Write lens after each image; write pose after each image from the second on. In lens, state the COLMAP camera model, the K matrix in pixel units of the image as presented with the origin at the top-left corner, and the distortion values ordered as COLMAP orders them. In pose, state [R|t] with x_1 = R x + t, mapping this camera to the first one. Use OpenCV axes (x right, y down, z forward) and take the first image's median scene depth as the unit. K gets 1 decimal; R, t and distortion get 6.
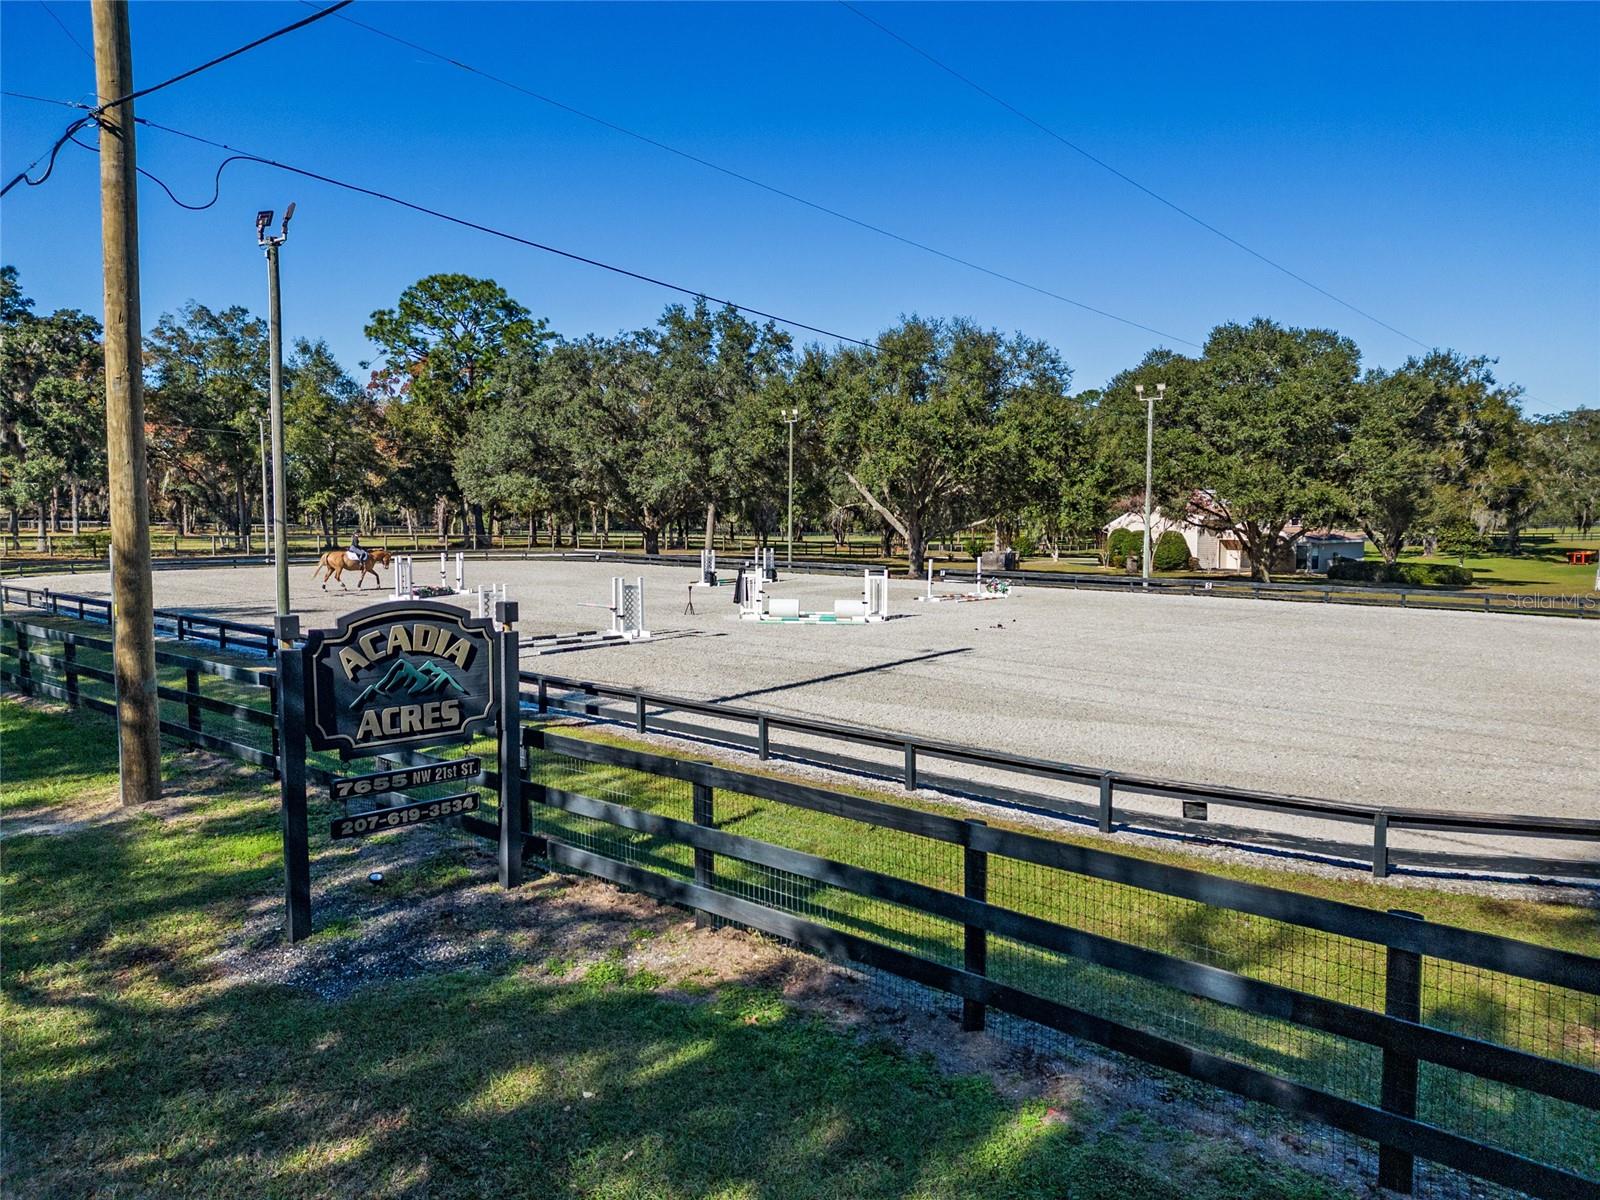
lens RADIAL K [[1118.2, 0, 788.6], [0, 1118.2, 595.0], [0, 0, 1]] dist [0.077330, -0.063906]
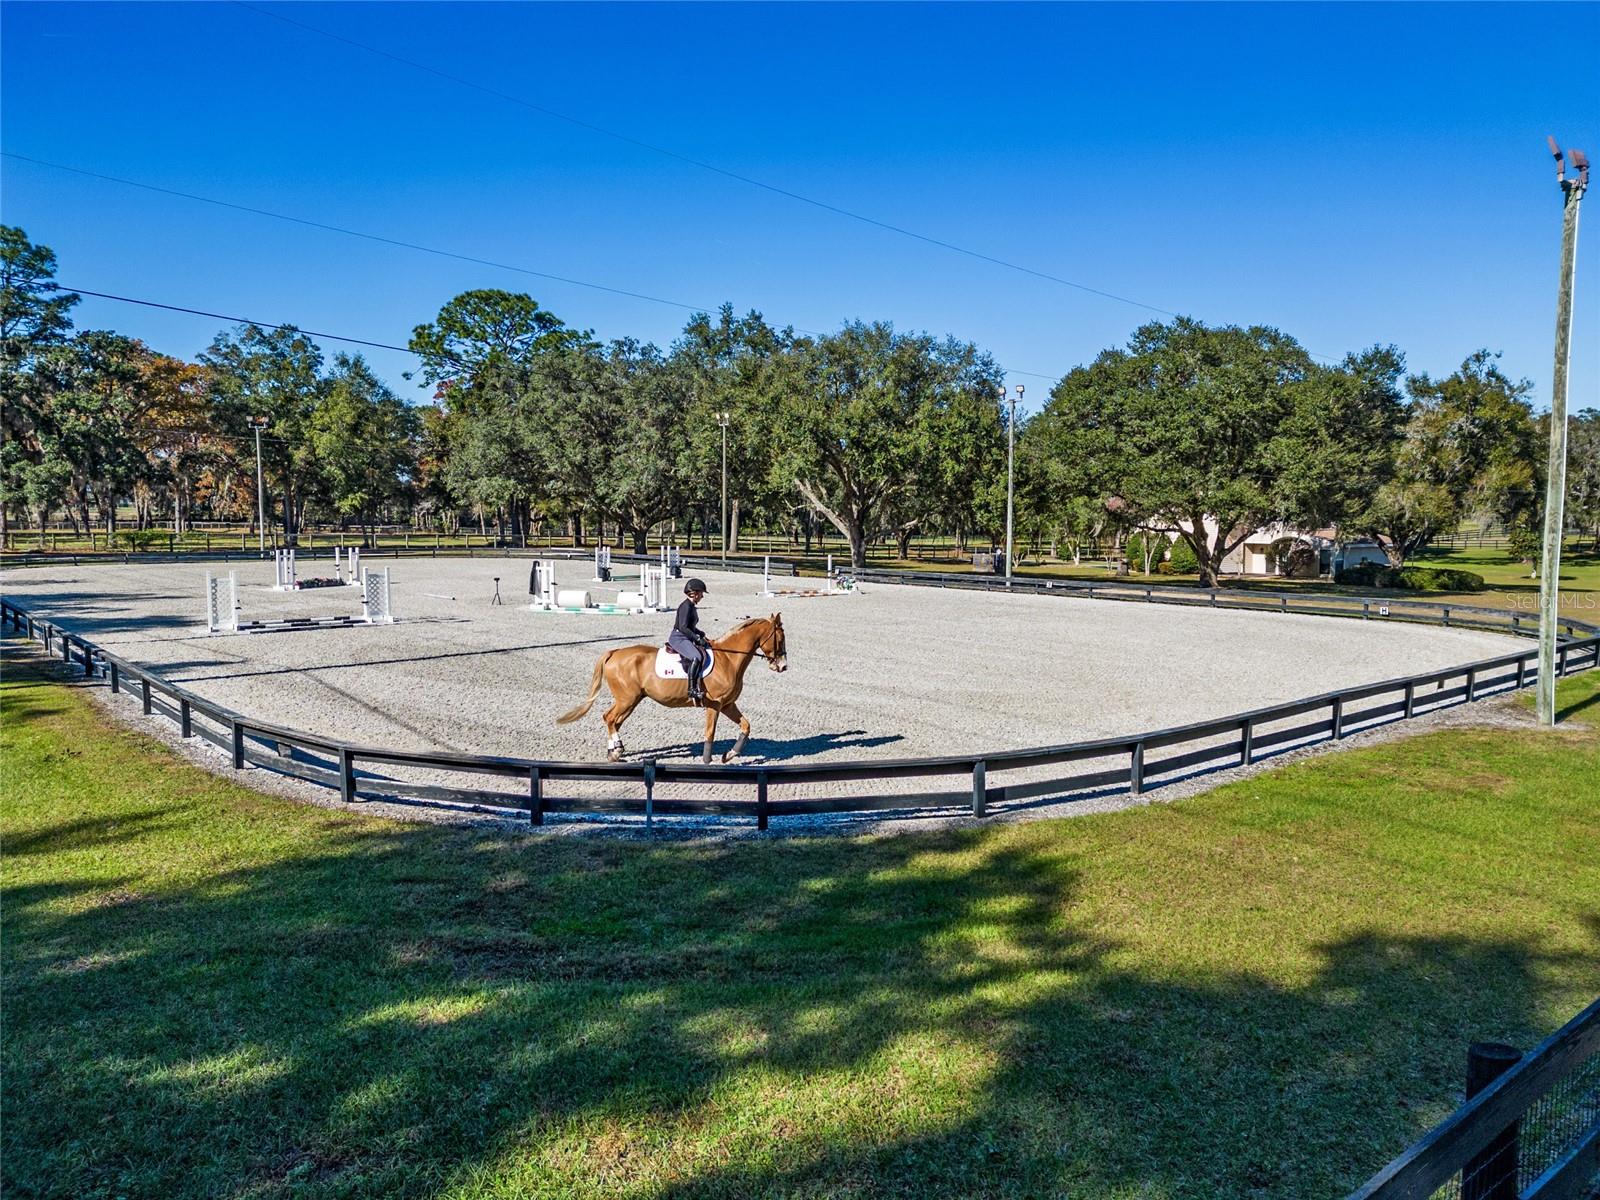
lens RADIAL K [[1118.2, 0, 795.8], [0, 1118.2, 600.4], [0, 0, 1]] dist [0.077330, -0.063906]
pose [[0.990676, 0.012349, -0.135675, 0.186202], [-0.012293, 0.999924, 0.001254, 0.004754], [0.135680, 0.000426, 0.990753, -0.017676]]
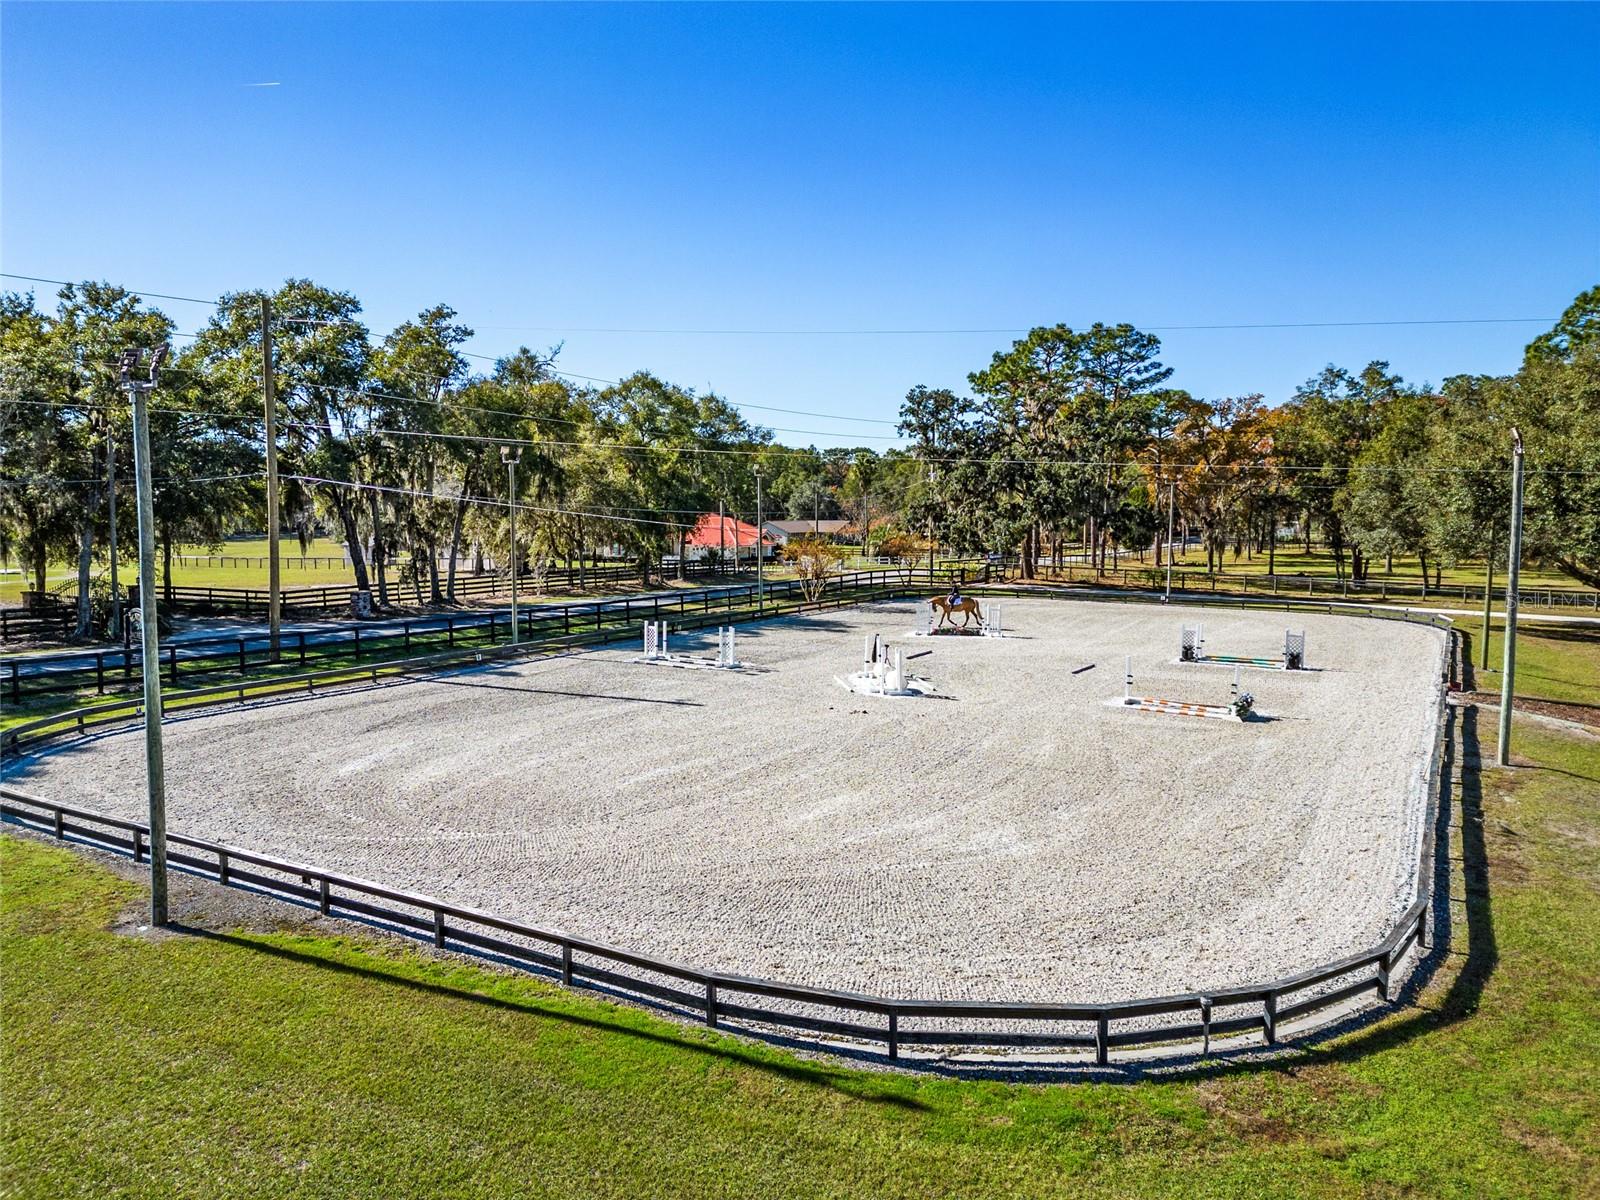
lens RADIAL K [[1118.2, 0, 794.2], [0, 1118.2, 614.9], [0, 0, 1]] dist [0.077330, -0.063906]
pose [[0.197979, 0.099620, -0.975131, 0.597986], [-0.085133, 0.992810, 0.084142, -0.074142], [0.976502, 0.066357, 0.205037, 0.317510]]
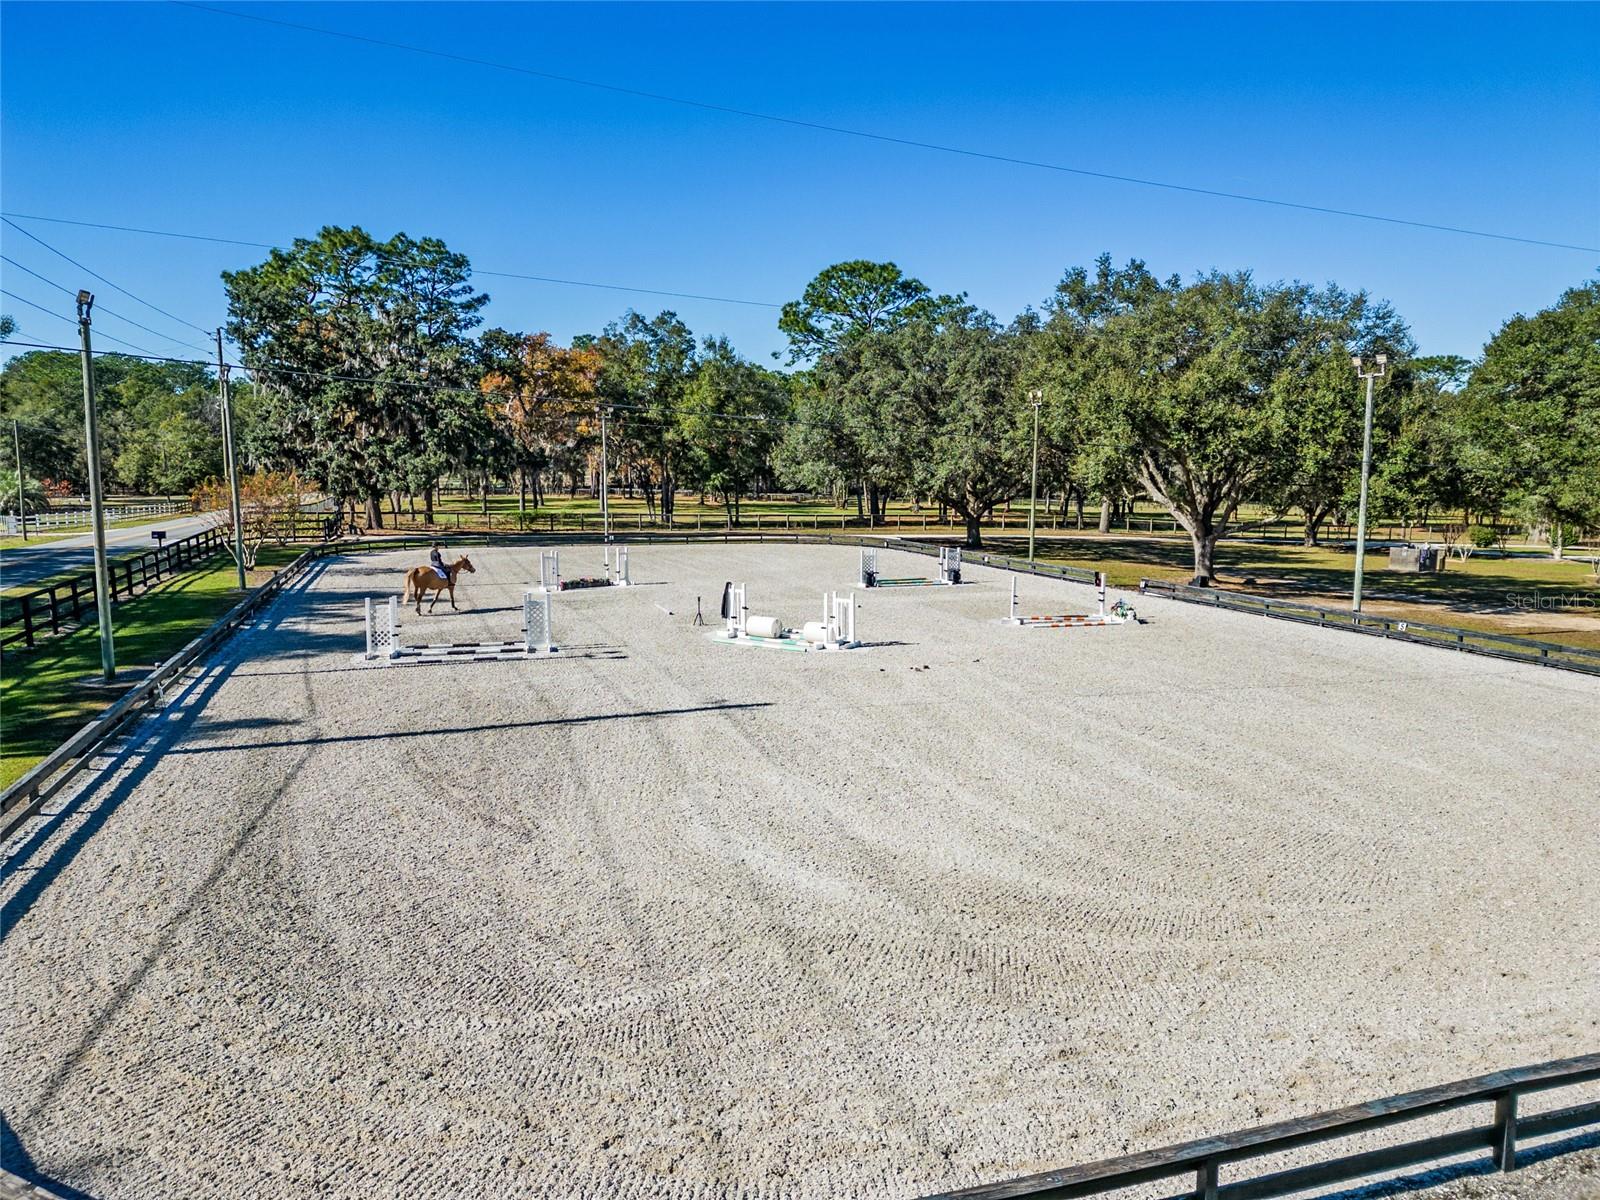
lens RADIAL K [[1118.2, 0, 799.5], [0, 1118.2, 598.9], [0, 0, 1]] dist [0.077330, -0.063906]
pose [[0.864365, 0.058717, -0.499425, 0.264626], [-0.039125, 0.998002, 0.049620, -0.031921], [0.501340, -0.023350, 0.864935, 0.099650]]
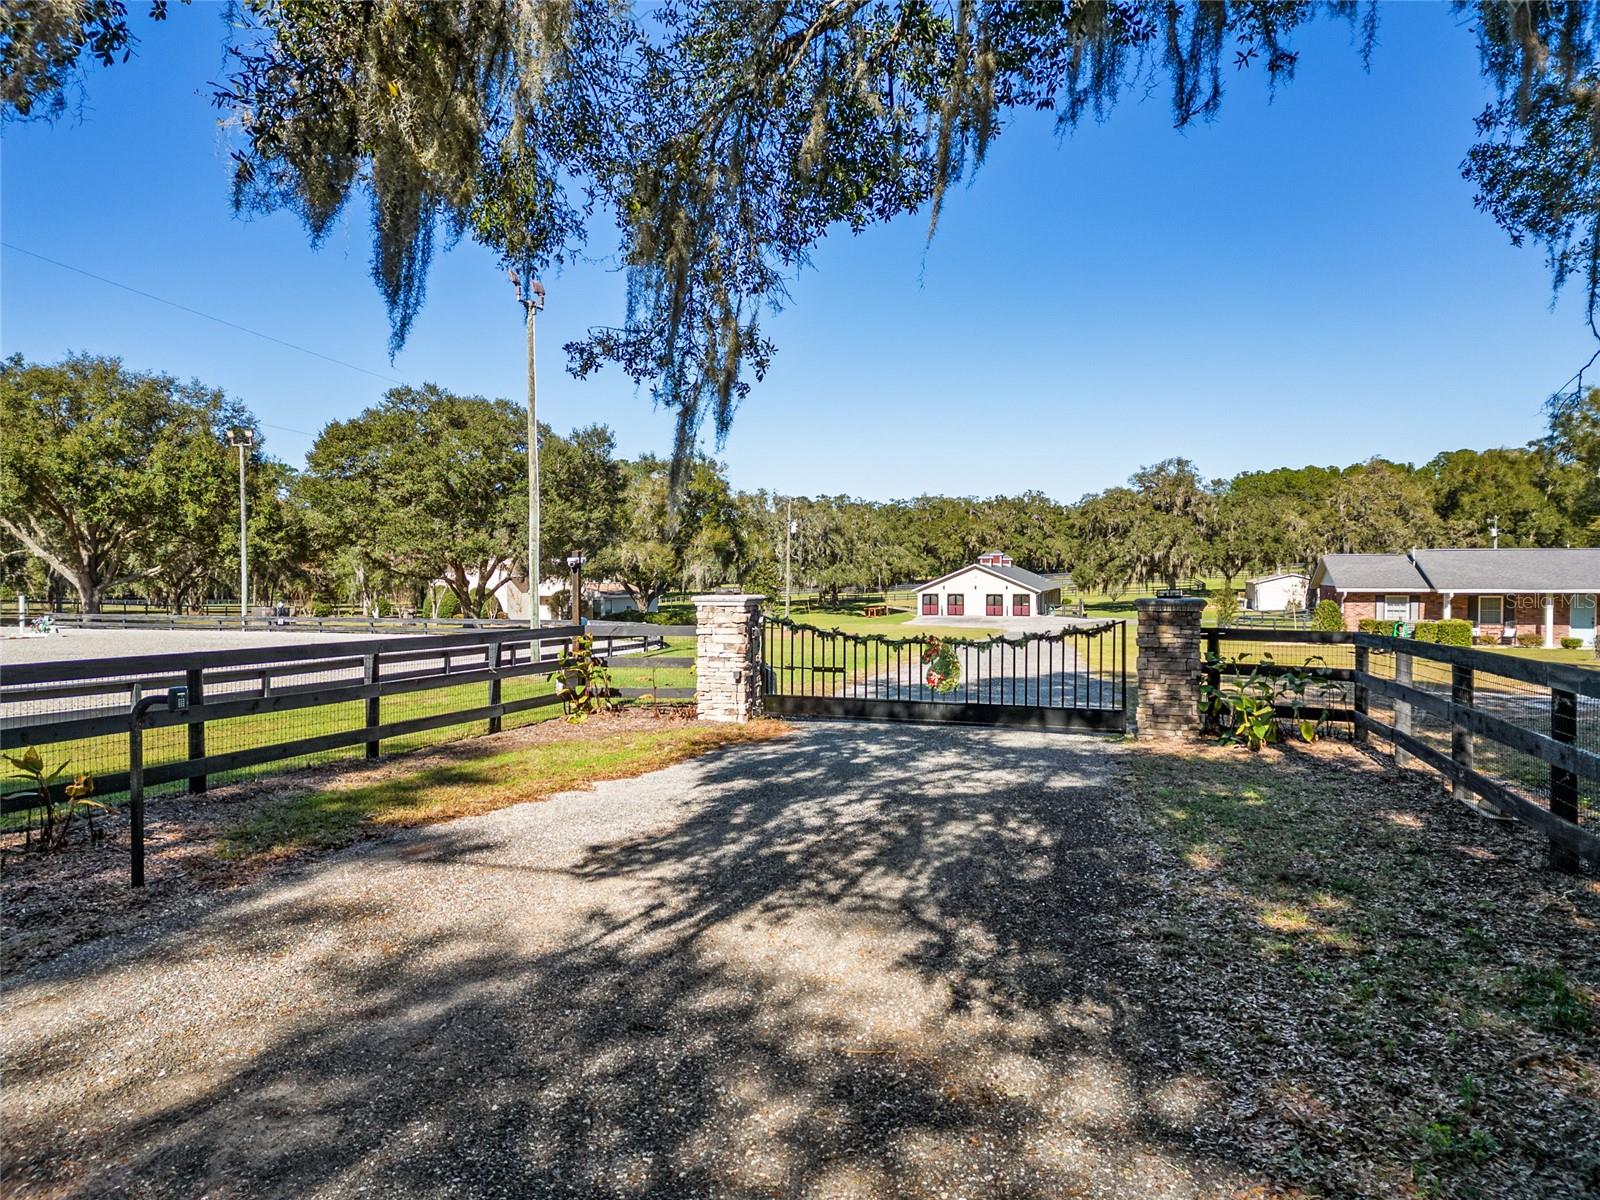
lens RADIAL K [[1118.2, 0, 809.8], [0, 1118.2, 597.6], [0, 0, 1]] dist [0.077330, -0.063906]
pose [[0.910238, -0.006493, 0.414034, 0.252926], [0.032534, 0.997908, -0.055876, 0.029165], [-0.412805, 0.064331, 0.908545, -0.106422]]
